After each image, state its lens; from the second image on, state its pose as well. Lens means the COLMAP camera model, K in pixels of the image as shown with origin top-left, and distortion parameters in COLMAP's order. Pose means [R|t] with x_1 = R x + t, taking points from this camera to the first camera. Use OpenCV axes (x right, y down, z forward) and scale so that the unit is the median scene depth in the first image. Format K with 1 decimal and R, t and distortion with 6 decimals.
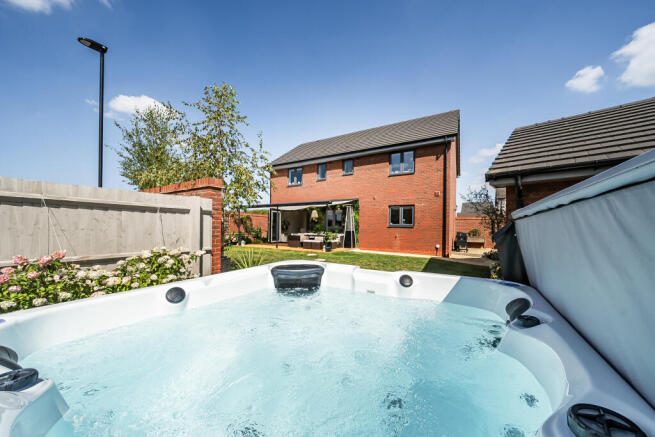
lens RADIAL K [[235.9, 0, 326.9], [0, 235.9, 223.9], [0, 0, 1]] dist [0.001697, -0.000026]
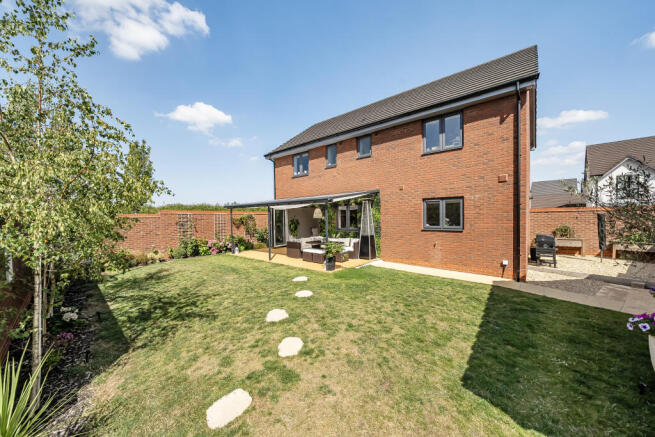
lens RADIAL K [[235.9, 0, 327.5], [0, 235.9, 215.9], [0, 0, 1]] dist [0.001697, -0.000026]
pose [[0.983548, -0.025702, -0.178807, 0.106980], [0.030023, 0.999318, 0.021496, -0.048203], [0.178133, -0.026511, 0.983649, 0.266535]]
